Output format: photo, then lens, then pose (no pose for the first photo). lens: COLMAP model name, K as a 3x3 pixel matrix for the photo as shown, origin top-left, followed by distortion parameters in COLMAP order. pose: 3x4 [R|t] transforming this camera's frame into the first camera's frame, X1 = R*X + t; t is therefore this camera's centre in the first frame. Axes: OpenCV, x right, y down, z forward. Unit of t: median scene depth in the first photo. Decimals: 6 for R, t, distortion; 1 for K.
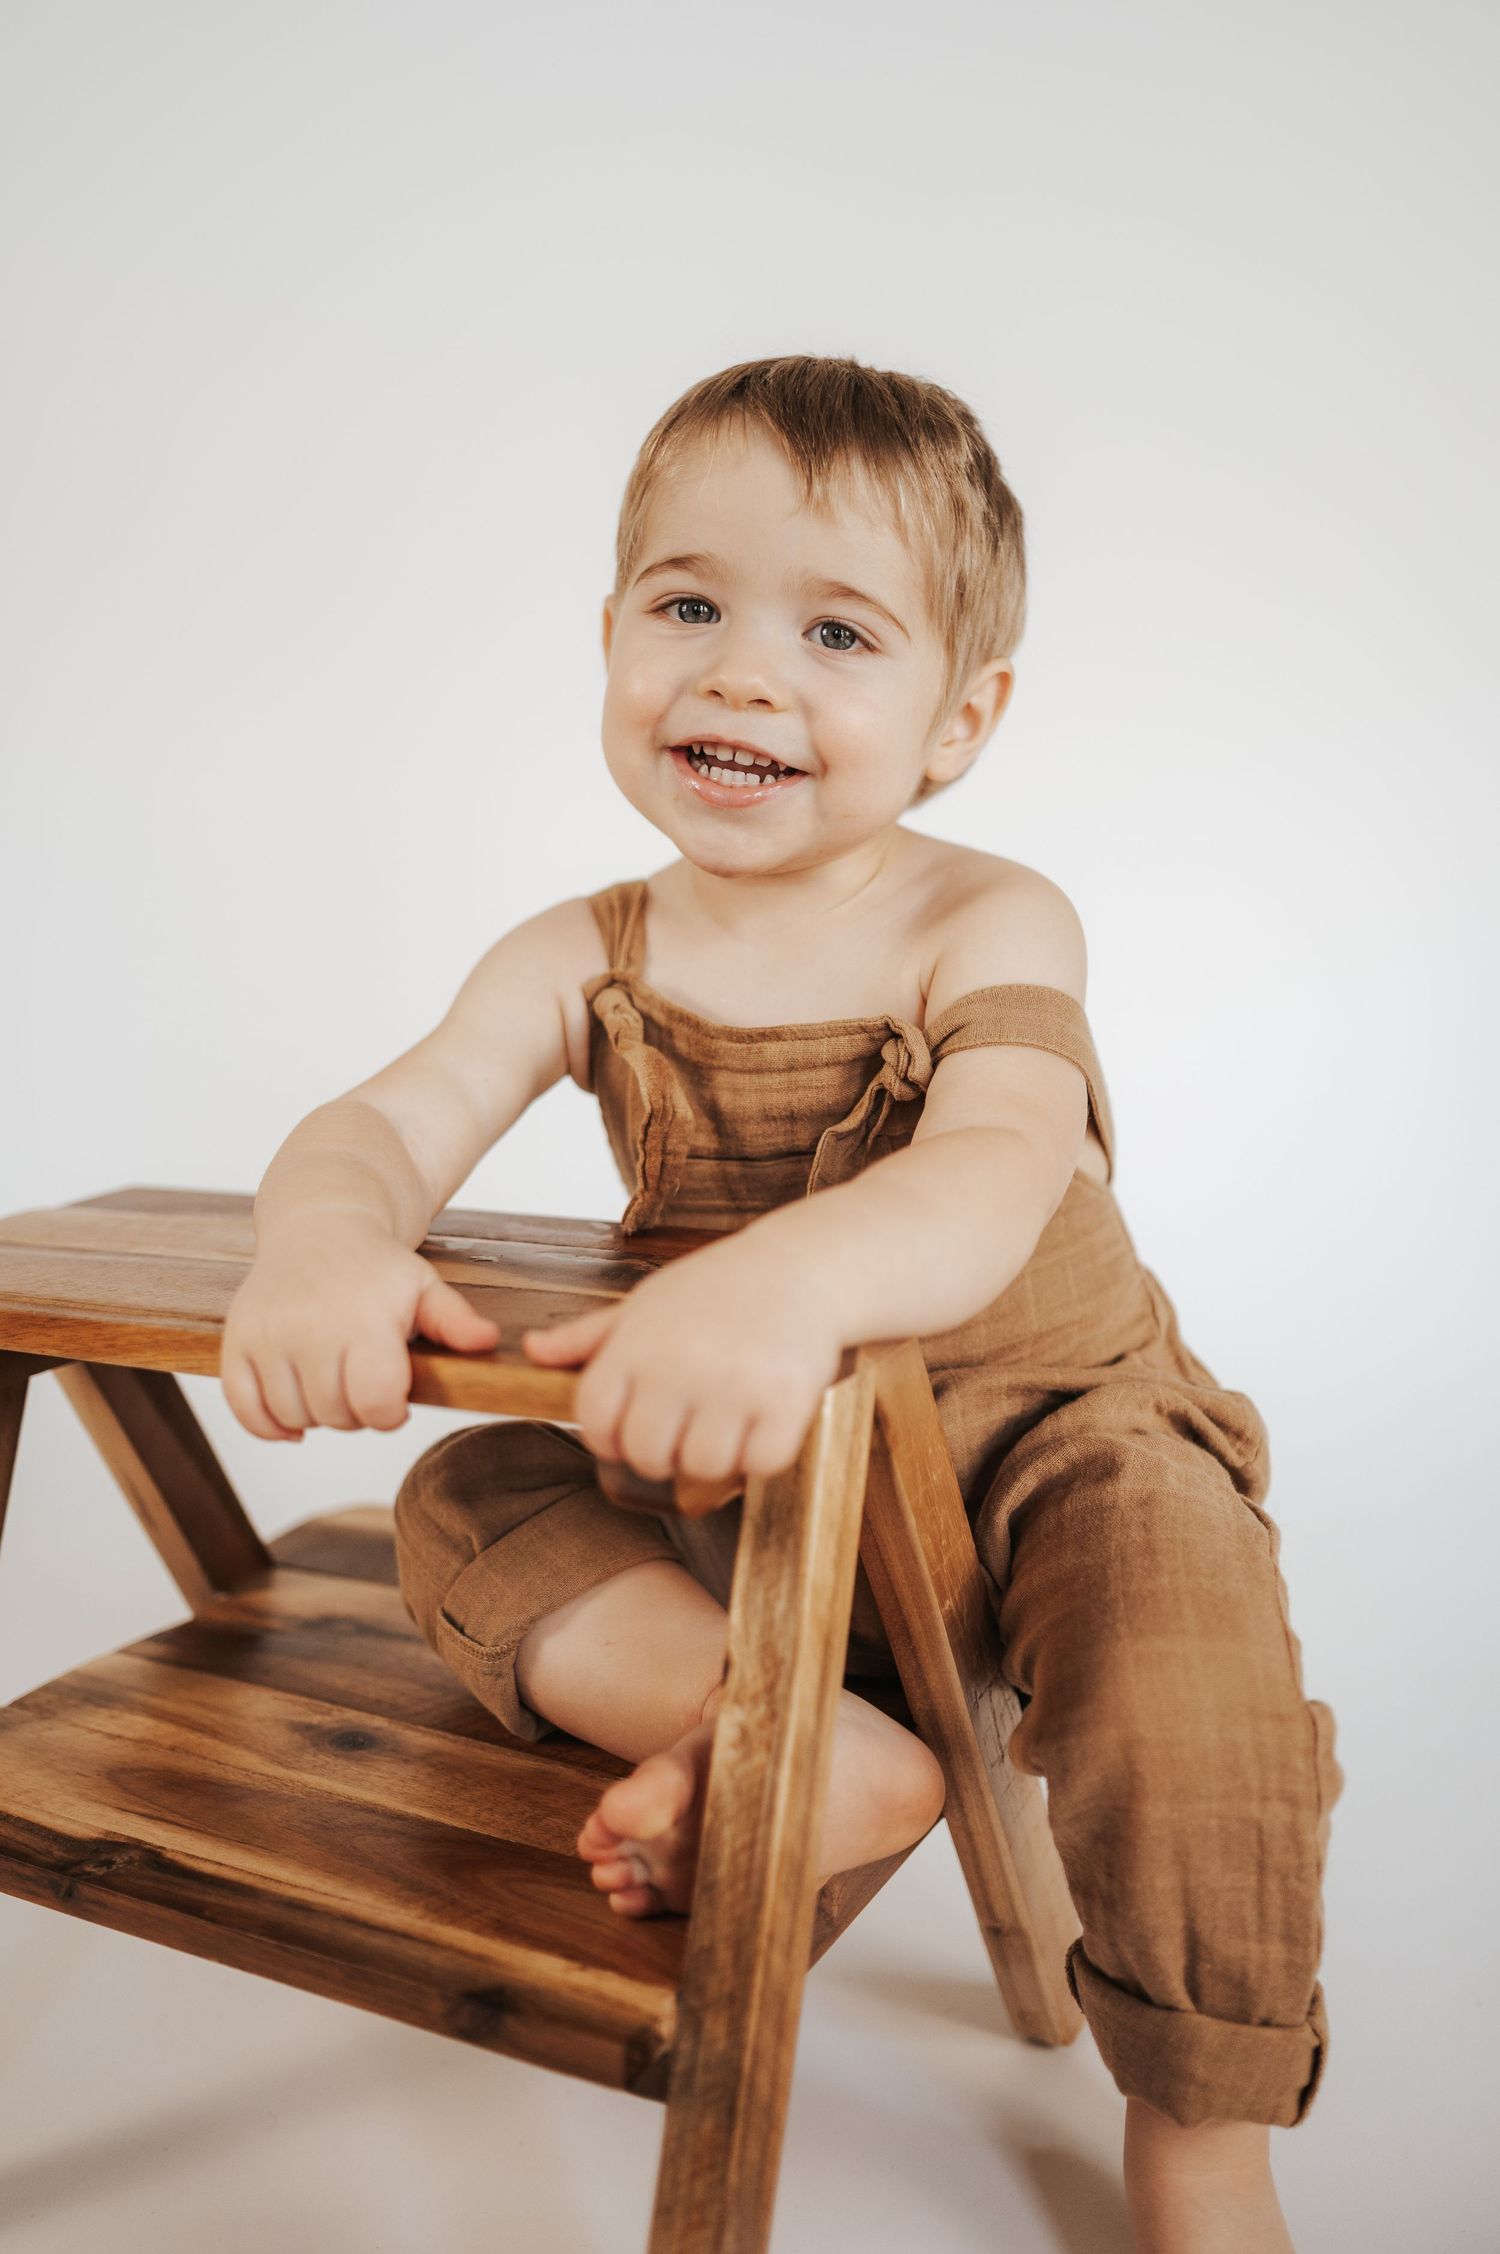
lens RADIAL K [[2333.5, 0, 750.0], [0, 2333.5, 1127.0], [0, 0, 1]] dist [-0.013012, 0.017775]
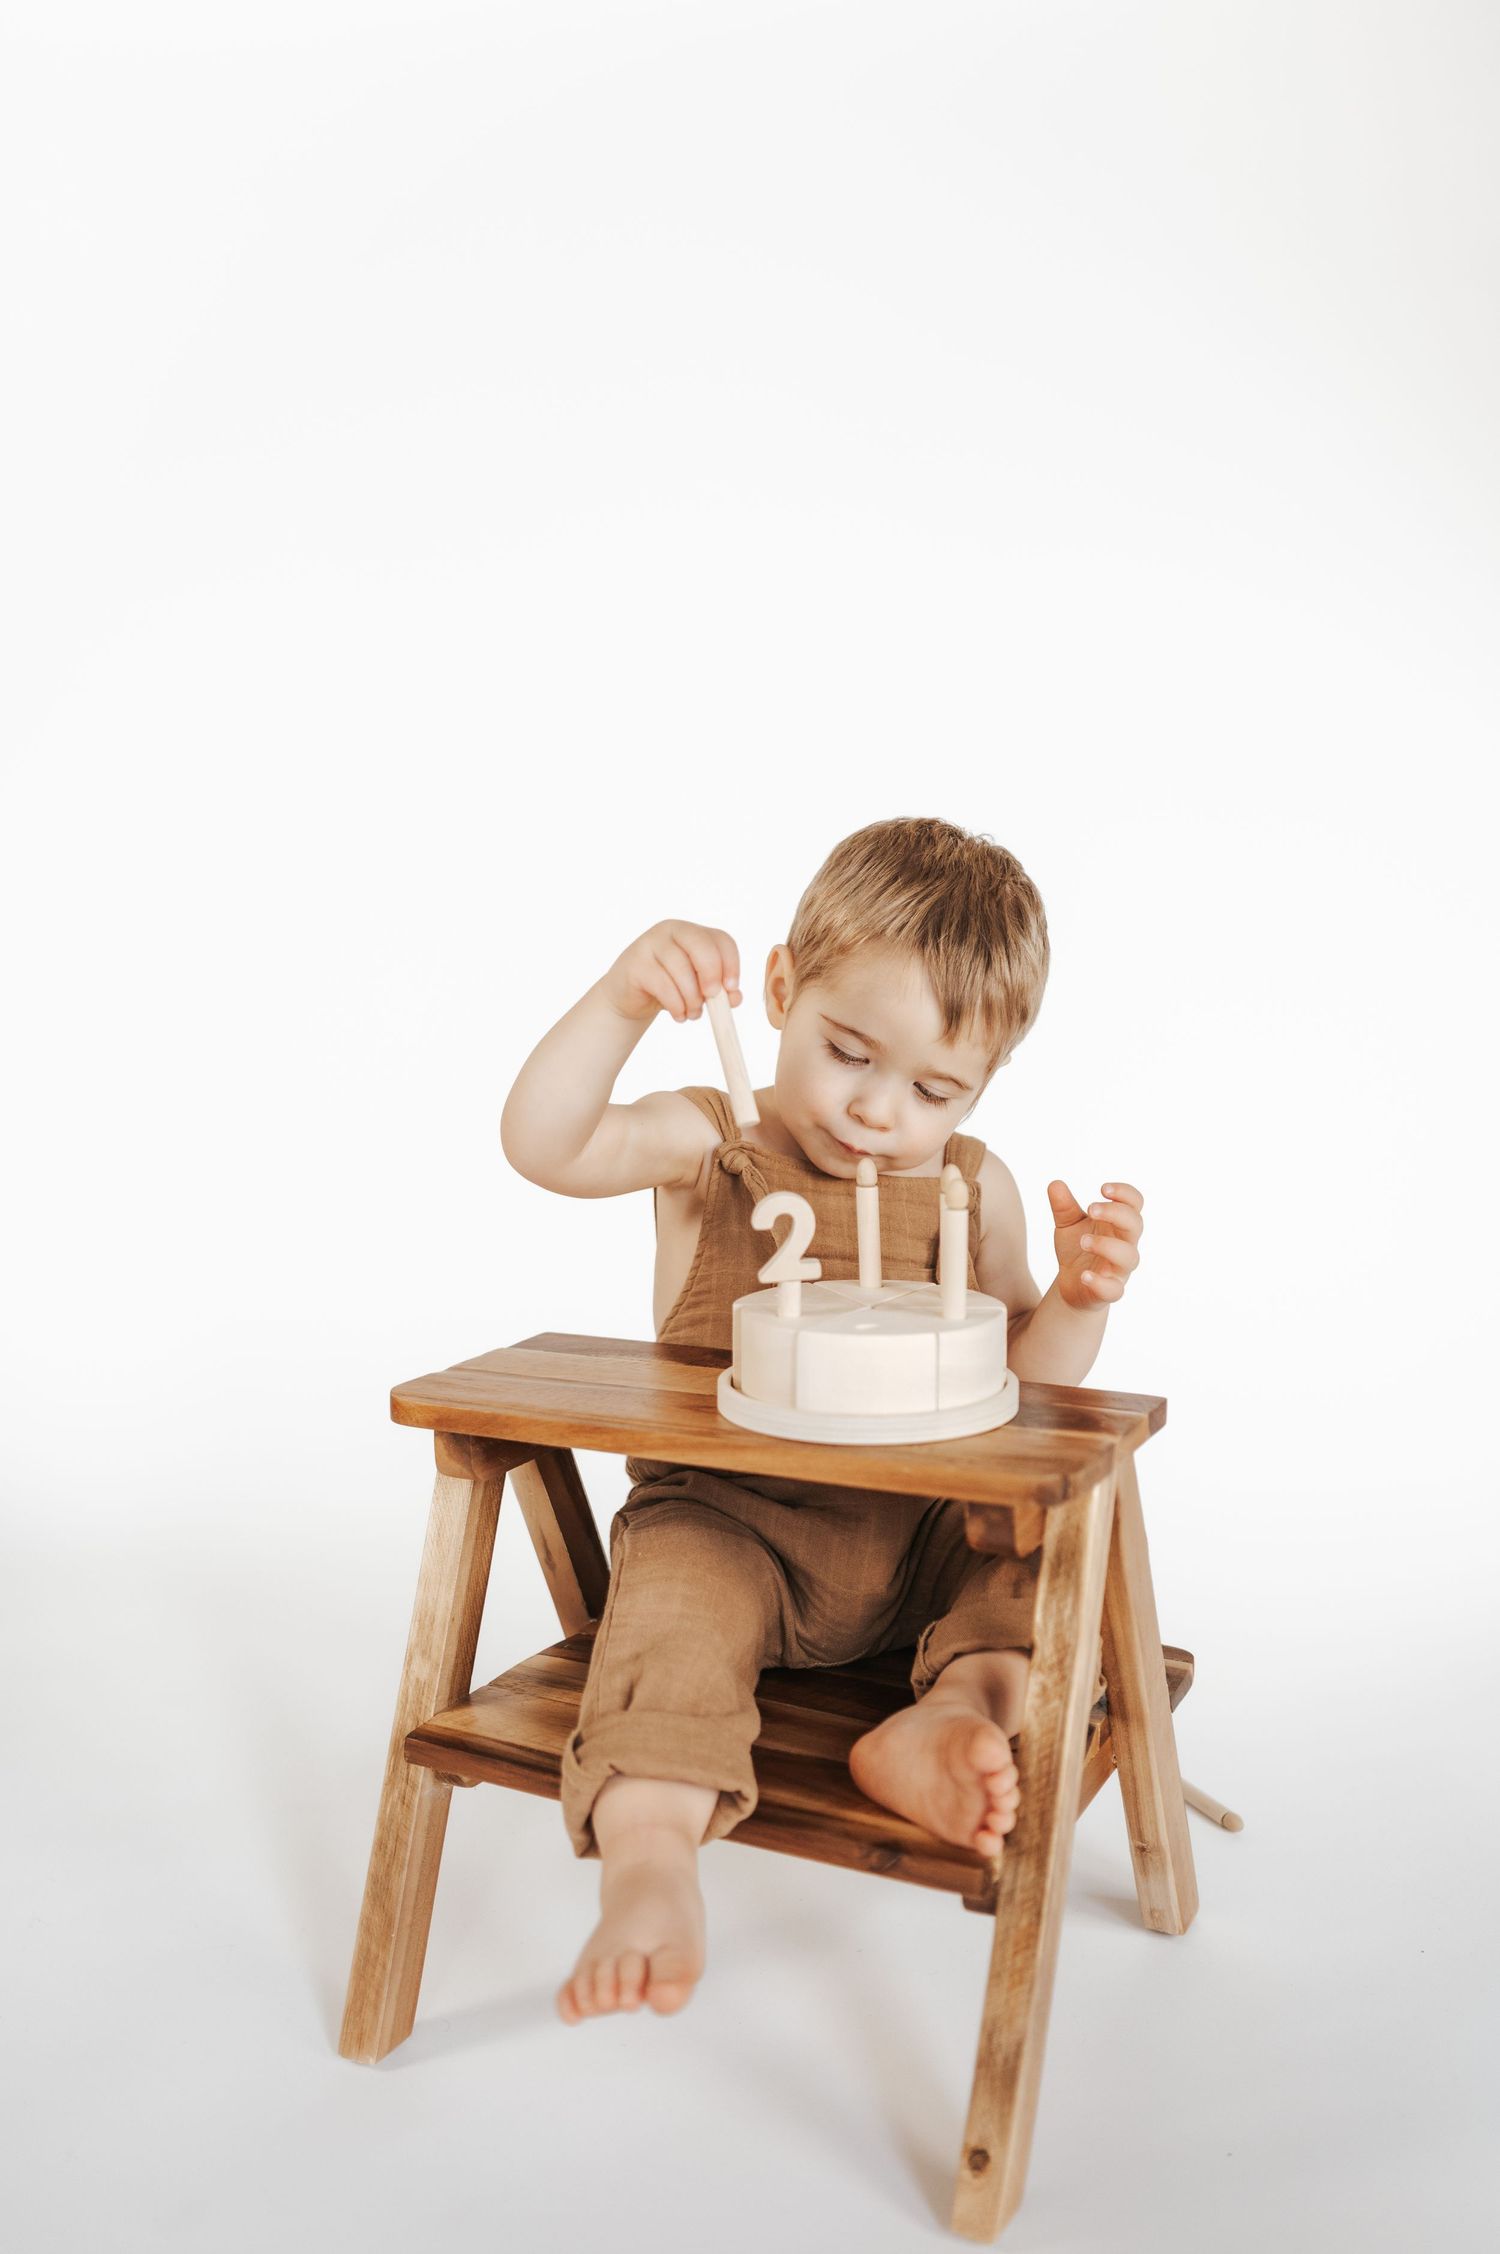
lens RADIAL K [[2248.9, 0, 750.0], [0, 2248.9, 1127.0], [0, 0, 1]] dist [-0.004882, -0.008287]
pose [[0.998826, 0.029170, 0.038679, -0.287144], [-0.027104, 0.998232, -0.052895, -0.050372], [-0.040153, 0.051785, 0.997851, -0.617586]]
